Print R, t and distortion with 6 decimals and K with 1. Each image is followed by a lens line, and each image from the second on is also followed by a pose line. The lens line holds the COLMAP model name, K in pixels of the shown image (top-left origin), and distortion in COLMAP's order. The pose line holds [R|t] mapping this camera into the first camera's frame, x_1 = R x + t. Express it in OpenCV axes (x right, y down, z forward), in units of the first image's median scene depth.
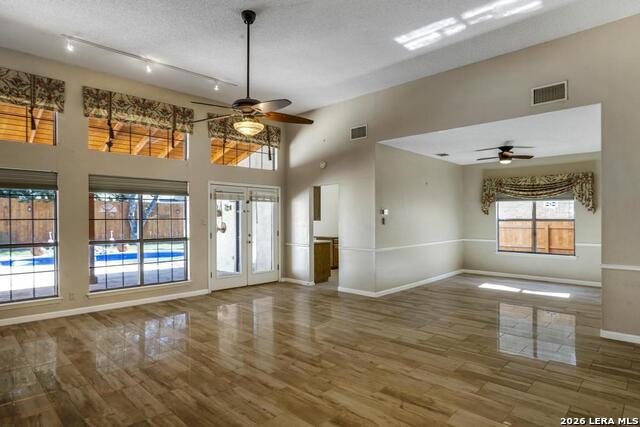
lens RADIAL K [[361.0, 0, 306.1], [0, 361.0, 213.2], [0, 0, 1]] dist [-0.037197, 0.000589]
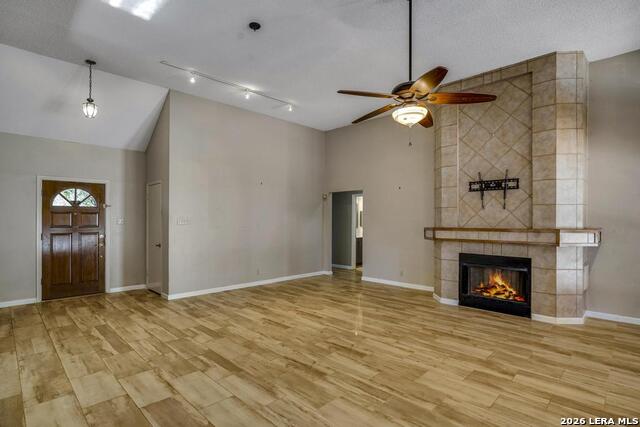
lens RADIAL K [[325.9, 0, 320.0], [0, 325.9, 213.5], [0, 0, 1]] dist [-0.032285, 0.000252]
pose [[-0.999617, -0.000631, -0.027668, 0.058988], [0.000282, 0.999455, -0.033000, 0.021117], [0.027674, -0.032996, -0.999072, 1.249840]]
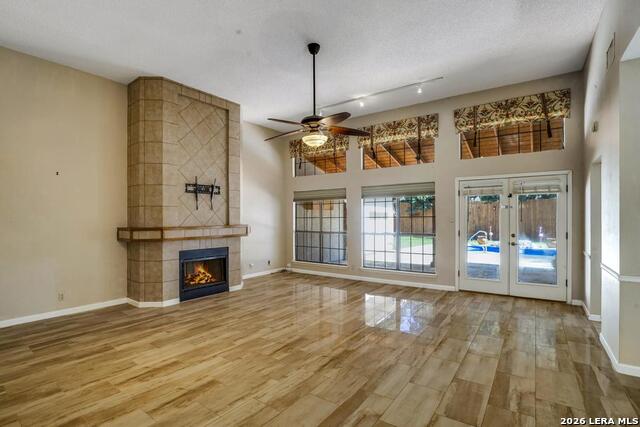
lens RADIAL K [[305.0, 0, 324.6], [0, 305.0, 213.1], [0, 0, 1]] dist [-0.052839, 0.000604]
pose [[0.181662, -0.014966, -0.983247, 0.580593], [0.020630, 0.999722, -0.011405, 0.010662], [0.983145, -0.018212, 0.181920, 0.595204]]
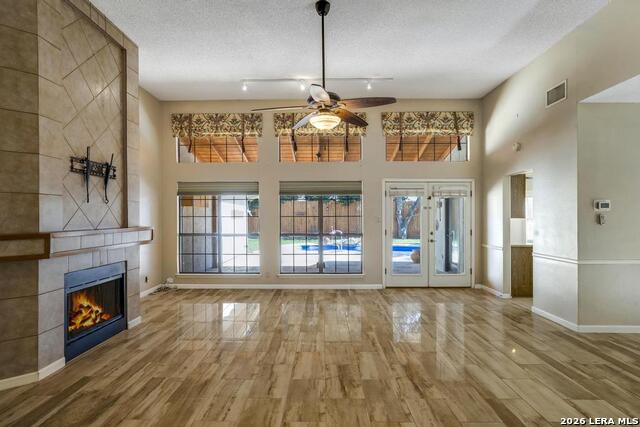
lens RADIAL K [[329.2, 0, 320.0], [0, 329.2, 213.5], [0, 0, 1]] dist [-0.011636, 0.001317]
pose [[0.705045, -0.005557, -0.709140, 0.323822], [0.010727, 0.999938, 0.002830, 0.005030], [0.709081, -0.009603, 0.705062, 0.254297]]
